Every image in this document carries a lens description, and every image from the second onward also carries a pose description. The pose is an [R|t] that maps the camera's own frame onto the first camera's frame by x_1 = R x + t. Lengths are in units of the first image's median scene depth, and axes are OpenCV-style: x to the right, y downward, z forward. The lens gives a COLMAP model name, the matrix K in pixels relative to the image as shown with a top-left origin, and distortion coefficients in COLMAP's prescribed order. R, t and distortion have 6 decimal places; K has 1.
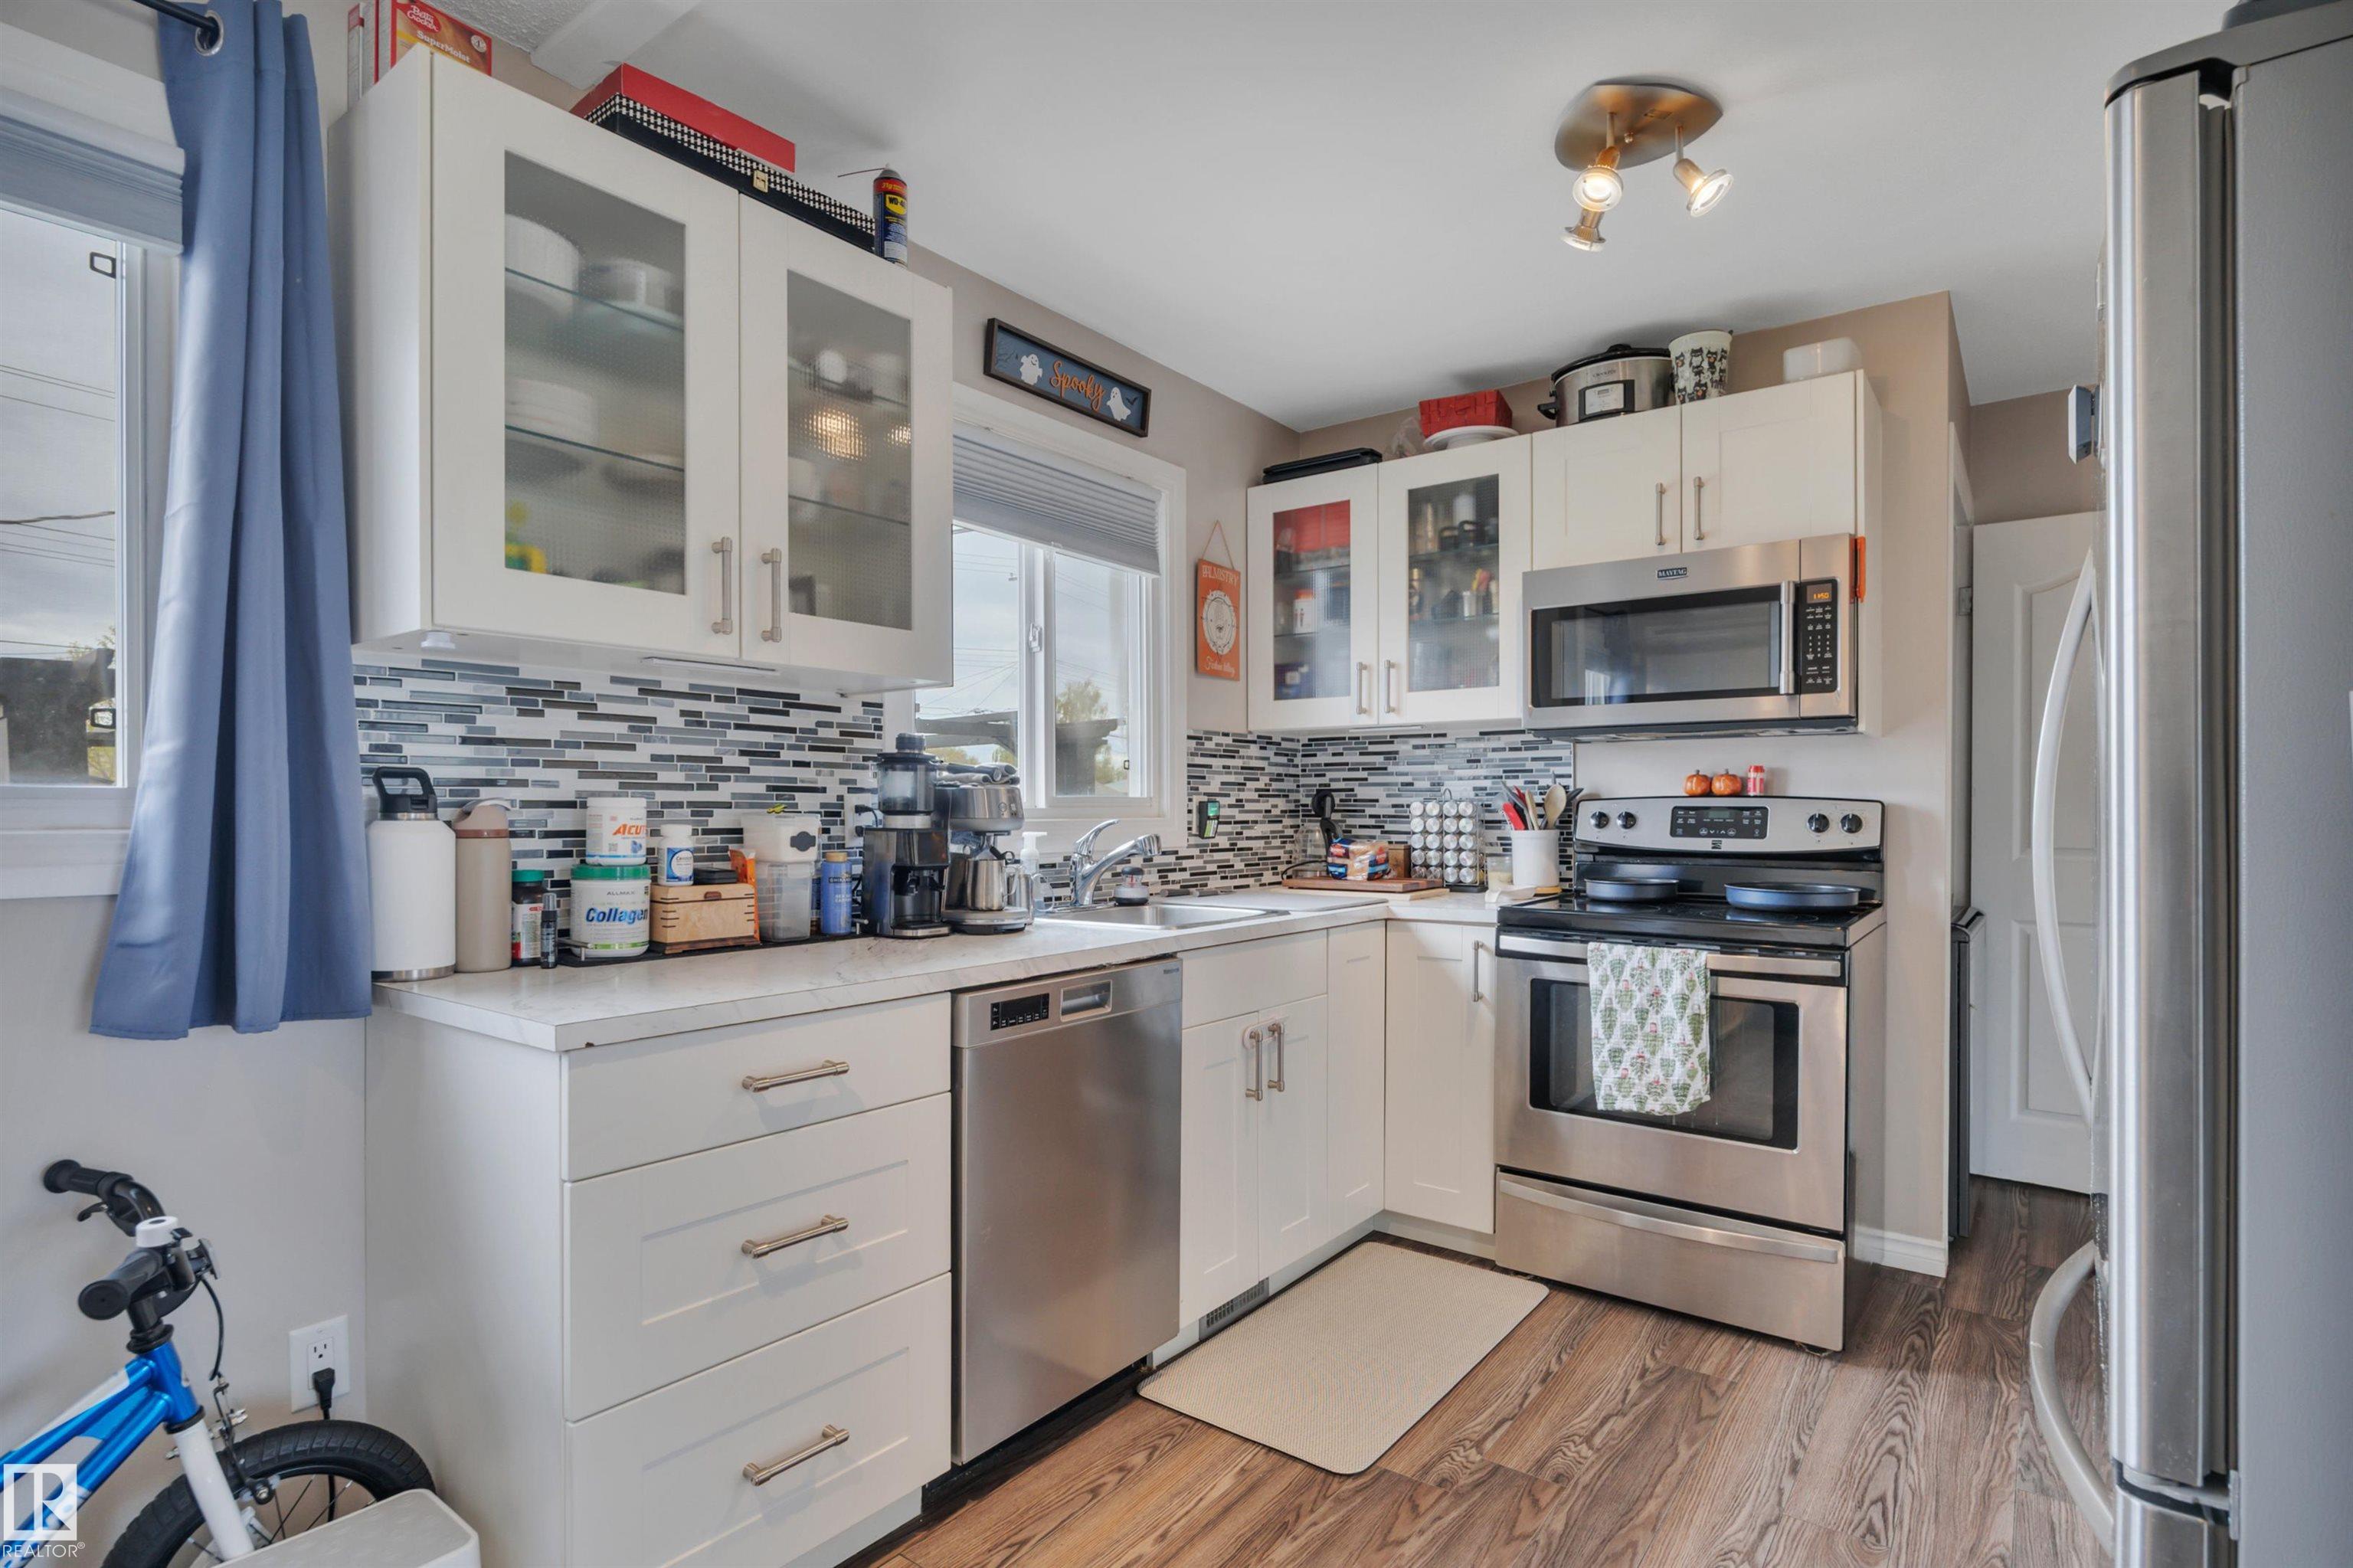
lens RADIAL K [[1226.3, 0, 1155.4], [0, 1226.3, 799.8], [0, 0, 1]] dist [0.004771, 0.000466]
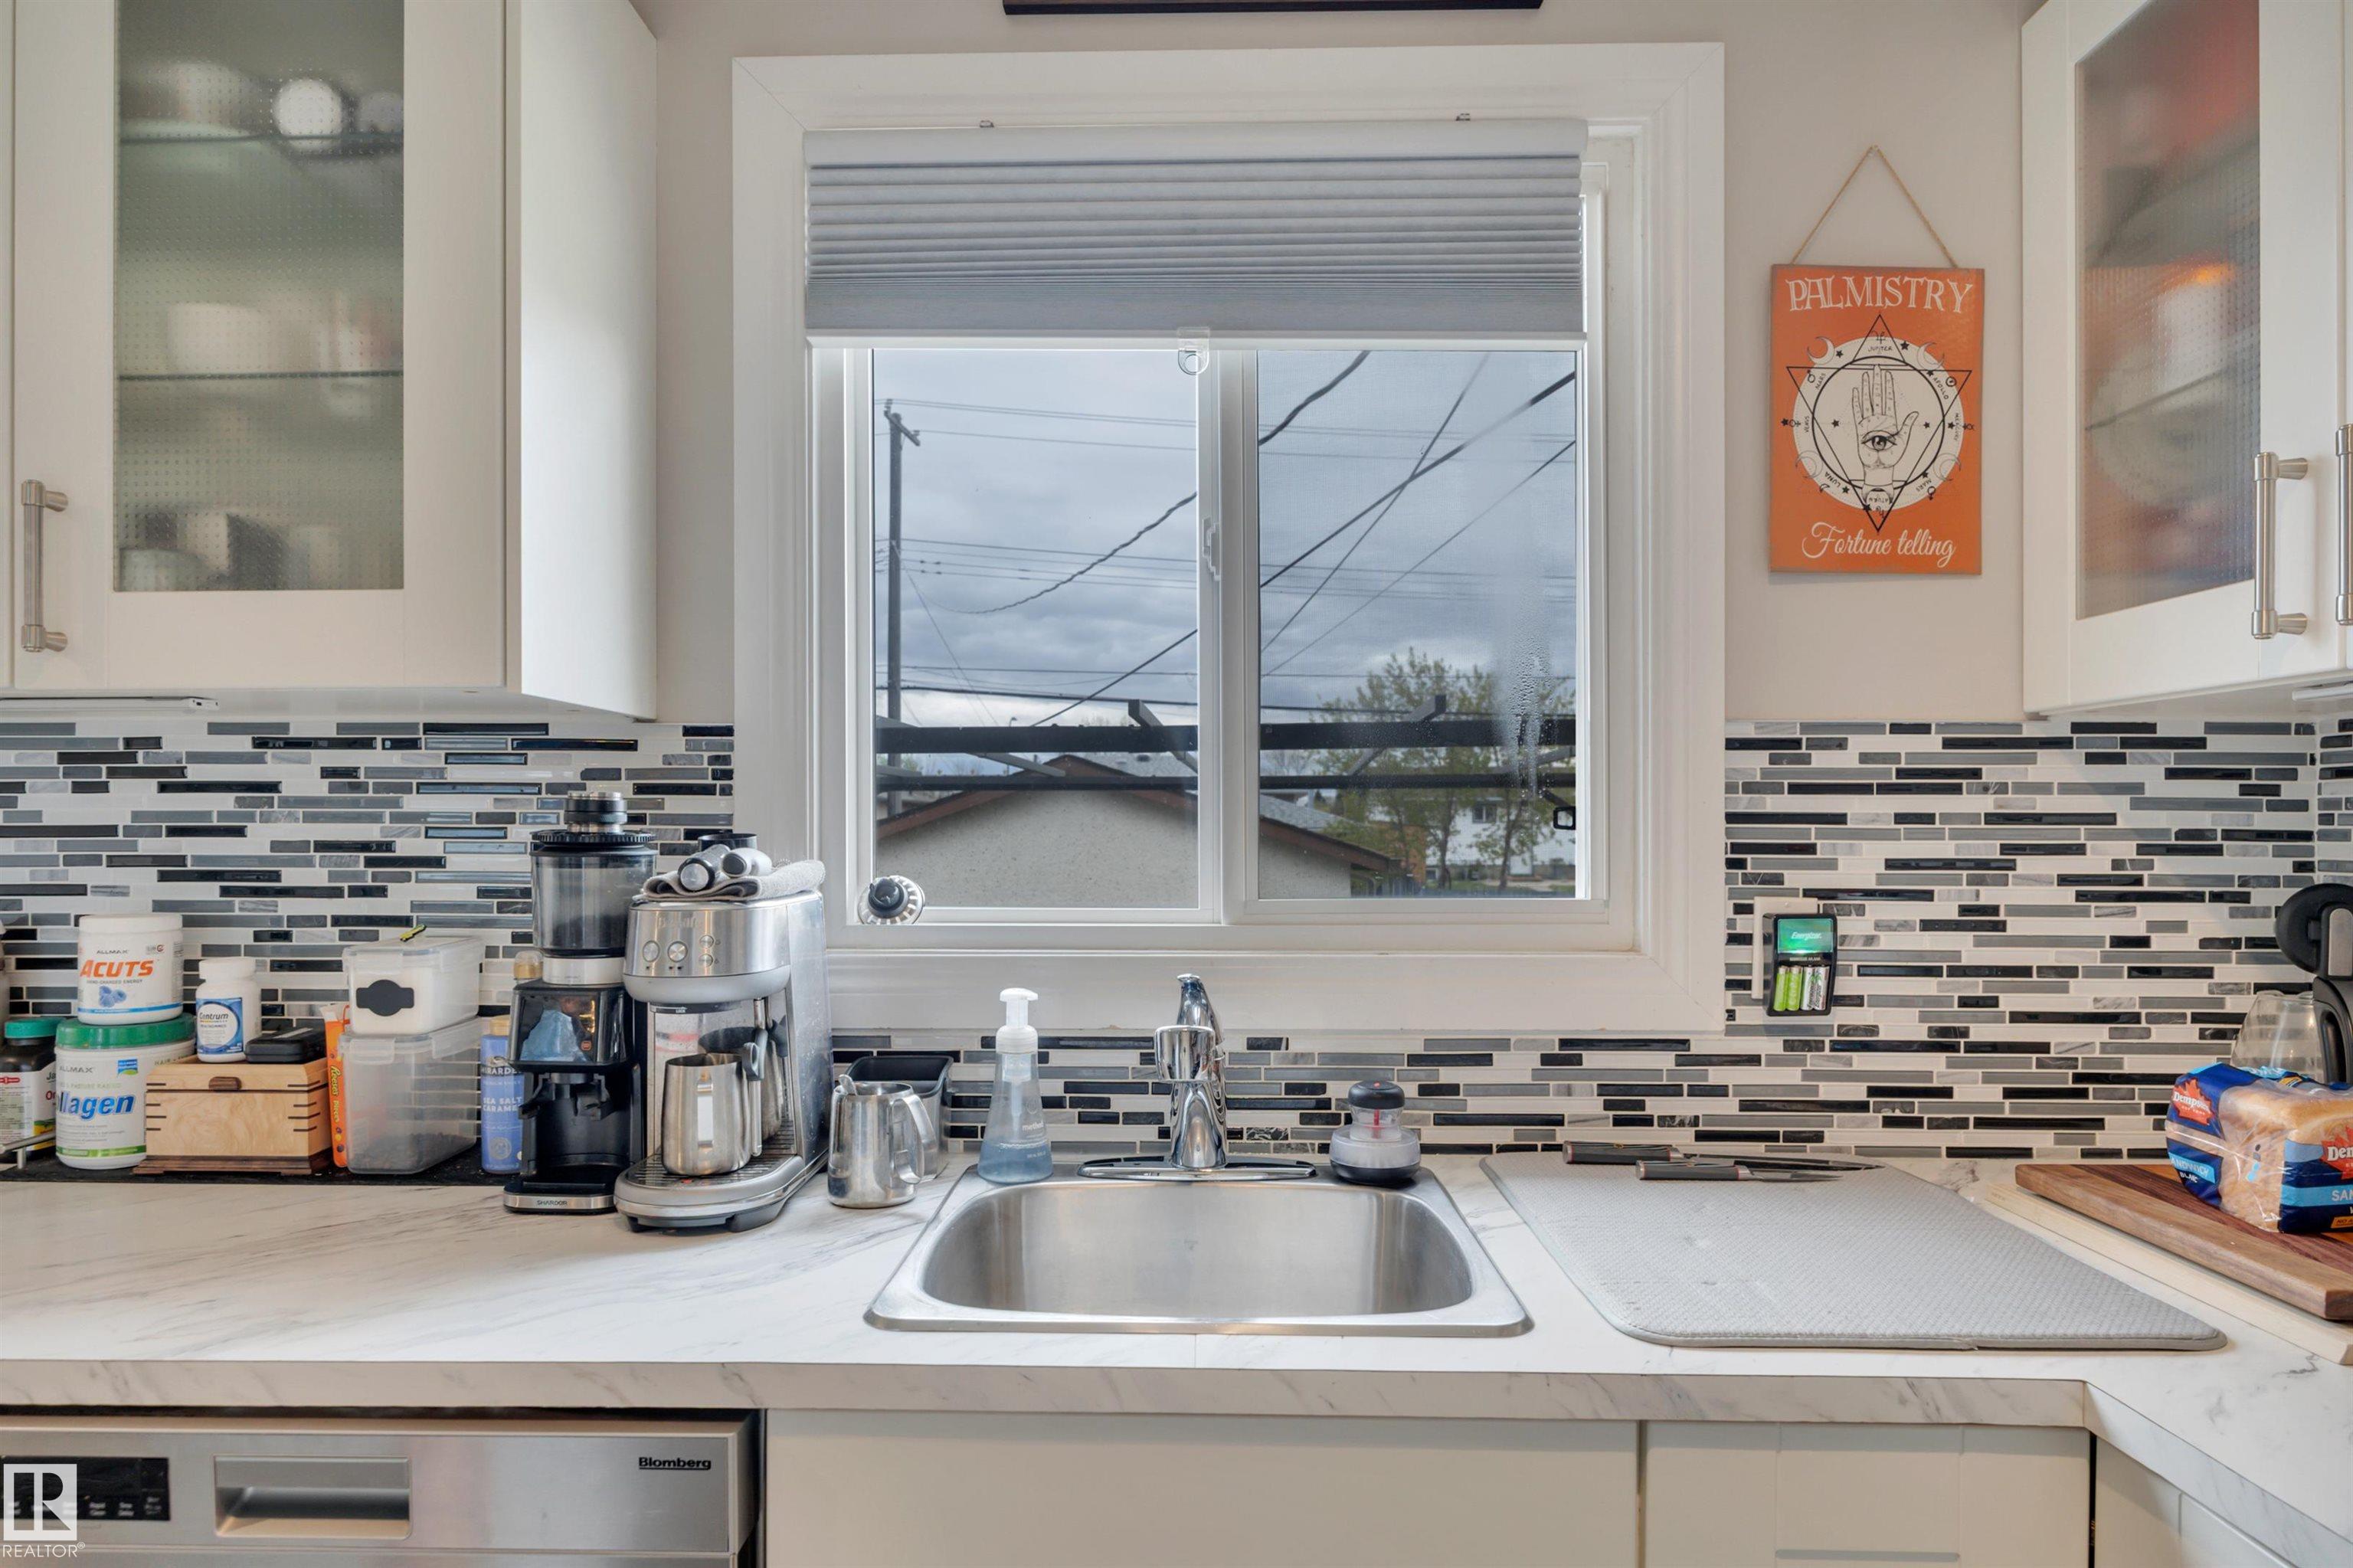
lens RADIAL K [[1481.2, 0, 1170.4], [0, 1481.2, 815.9], [0, 0, 1]] dist [-0.004994, -0.001175]
pose [[0.576627, 0.001523, -0.817006, 0.363958], [0.006165, 0.999962, 0.006216, -0.039675], [0.816984, -0.008621, 0.576595, 0.717253]]
